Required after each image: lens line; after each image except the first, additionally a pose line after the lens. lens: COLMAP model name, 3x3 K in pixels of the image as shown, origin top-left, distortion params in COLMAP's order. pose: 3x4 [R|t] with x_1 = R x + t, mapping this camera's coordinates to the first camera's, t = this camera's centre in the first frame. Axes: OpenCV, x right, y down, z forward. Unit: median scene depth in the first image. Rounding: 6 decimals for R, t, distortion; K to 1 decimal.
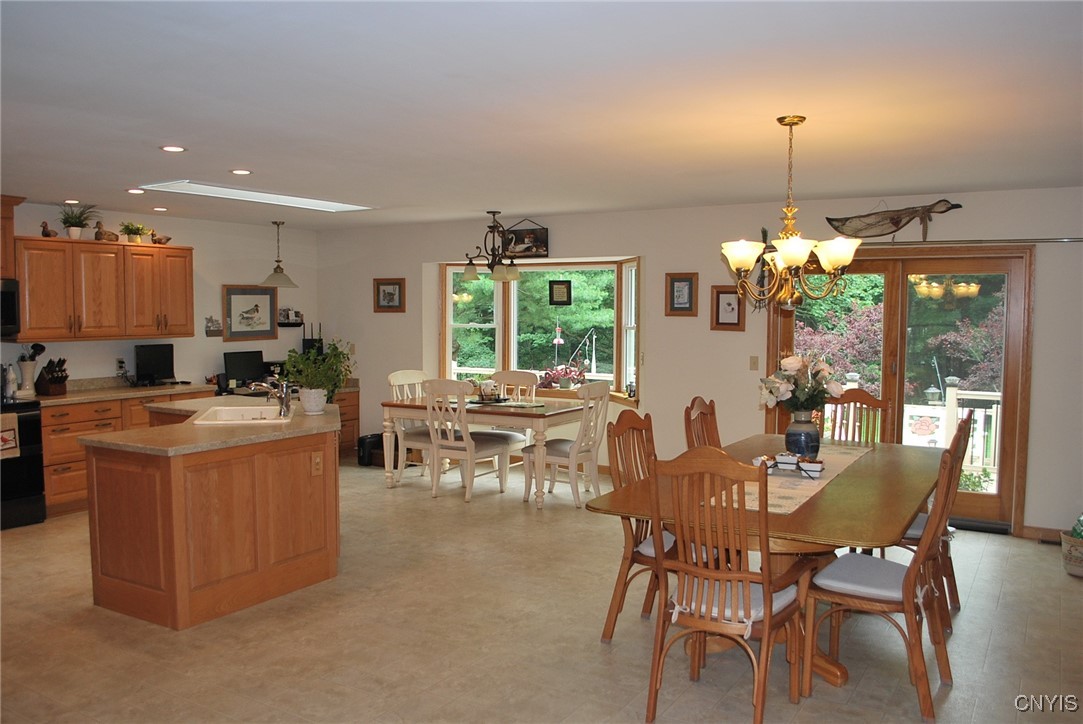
lens RADIAL K [[857.3, 0, 545.0], [0, 857.3, 367.3], [0, 0, 1]] dist [-0.074655, 0.005646]
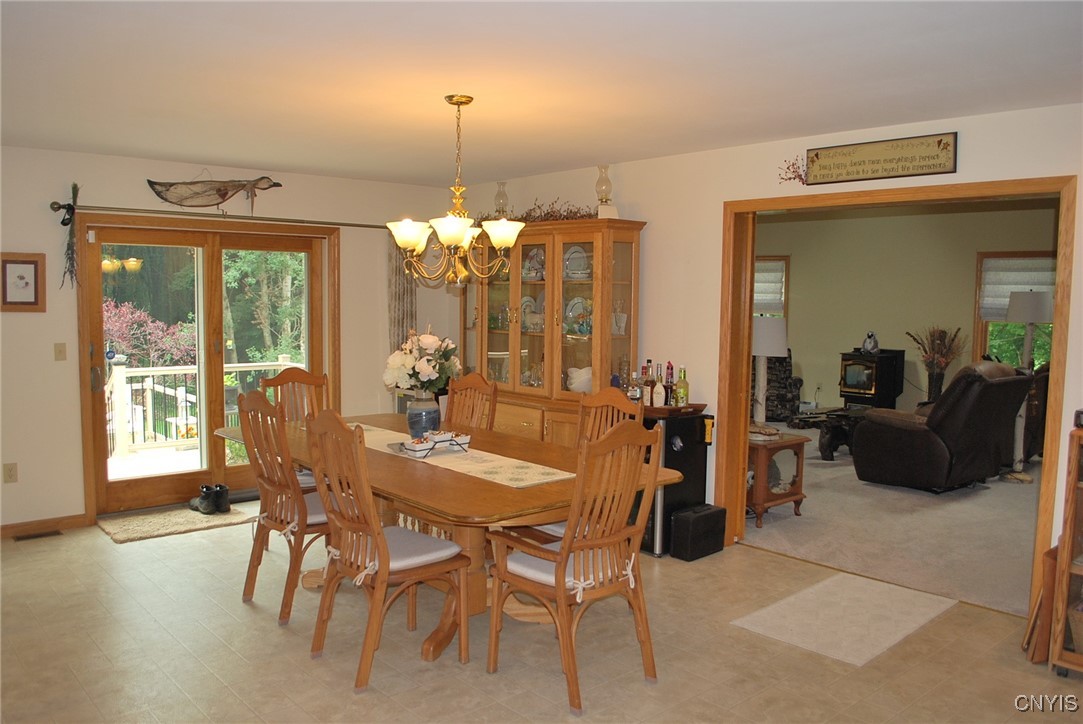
lens RADIAL K [[857.3, 0, 545.0], [0, 857.3, 367.3], [0, 0, 1]] dist [-0.074655, 0.005646]
pose [[0.296114, -0.082537, 0.951580, -0.400883], [0.050412, 0.996221, 0.070721, -0.024924], [-0.953821, 0.027030, 0.299156, 0.365444]]
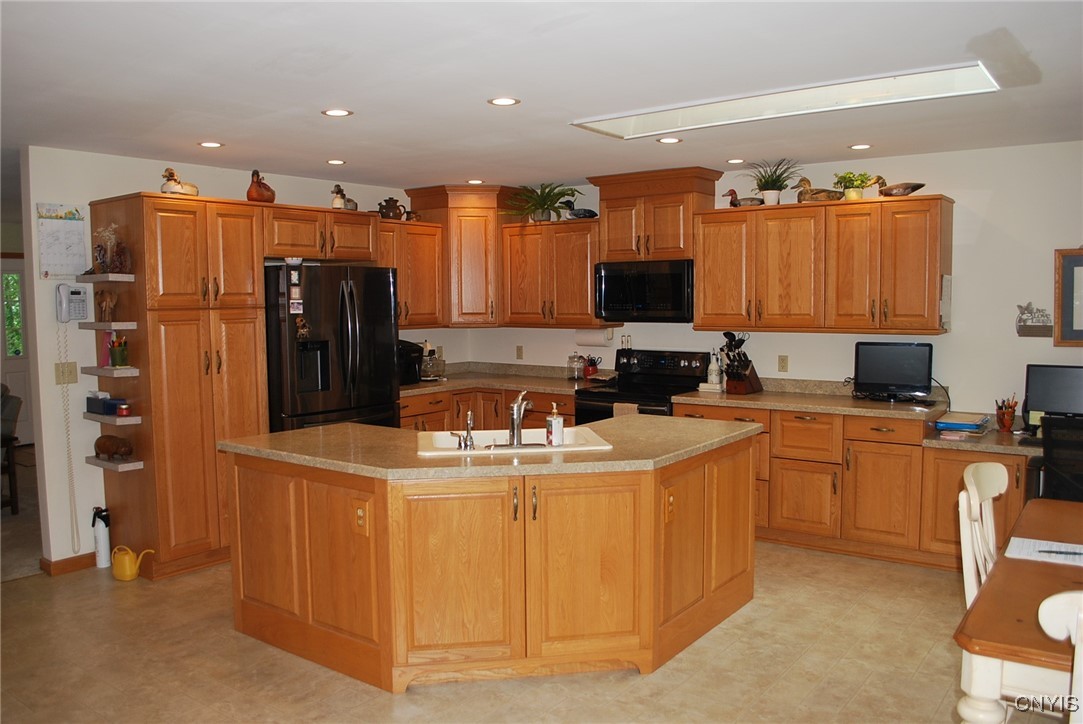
lens RADIAL K [[857.3, 0, 545.0], [0, 857.3, 367.3], [0, 0, 1]] dist [-0.074655, 0.005646]
pose [[-0.091974, 0.081790, -0.992397, 0.309767], [-0.057185, 0.994542, 0.087266, -0.061160], [0.994118, 0.064776, -0.086795, 0.928610]]
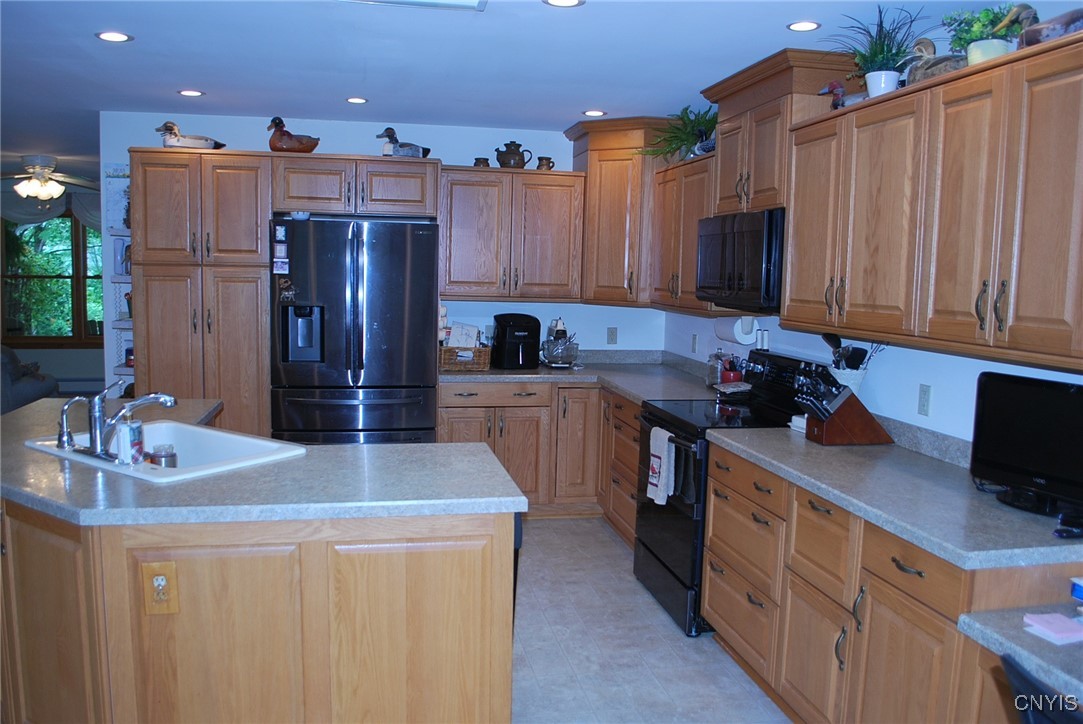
lens RADIAL K [[857.3, 0, 545.0], [0, 857.3, 367.3], [0, 0, 1]] dist [-0.074655, 0.005646]
pose [[-0.732407, 0.060218, -0.678199, -0.144043], [-0.068649, 0.984474, 0.161548, -0.082034], [0.677398, 0.164877, -0.716901, 1.307181]]
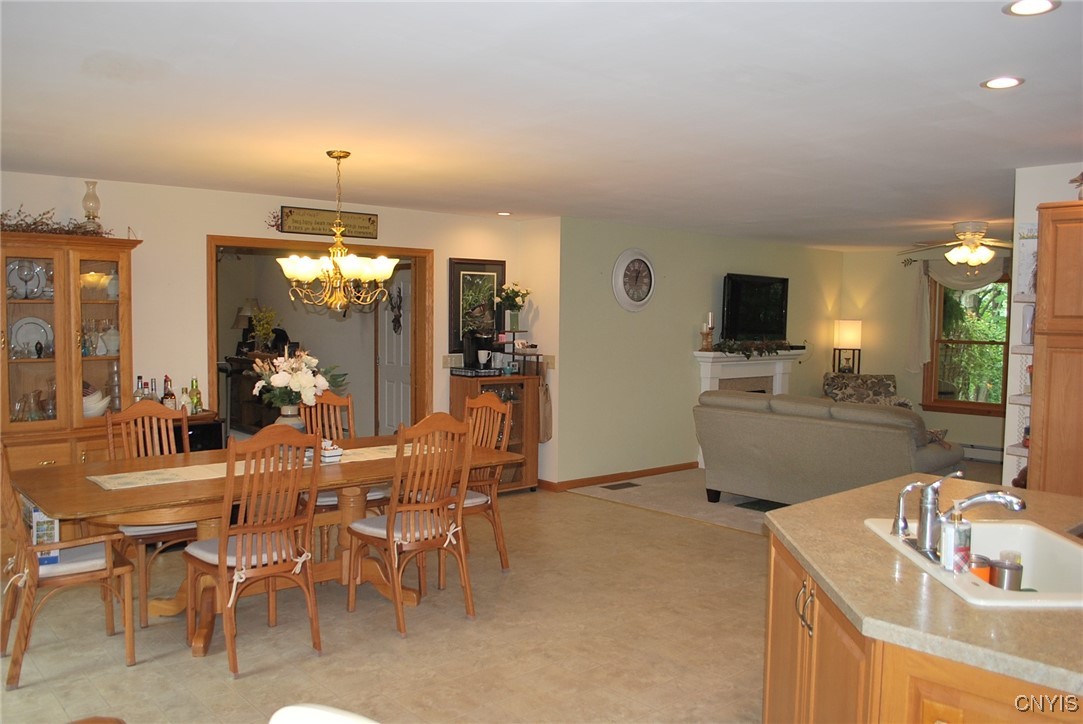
lens RADIAL K [[857.3, 0, 545.0], [0, 857.3, 367.3], [0, 0, 1]] dist [-0.074655, 0.005646]
pose [[-0.956346, -0.030724, 0.290616, -0.207571], [0.005575, 0.992359, 0.123258, -0.083573], [-0.292182, 0.119498, -0.948868, 1.254532]]
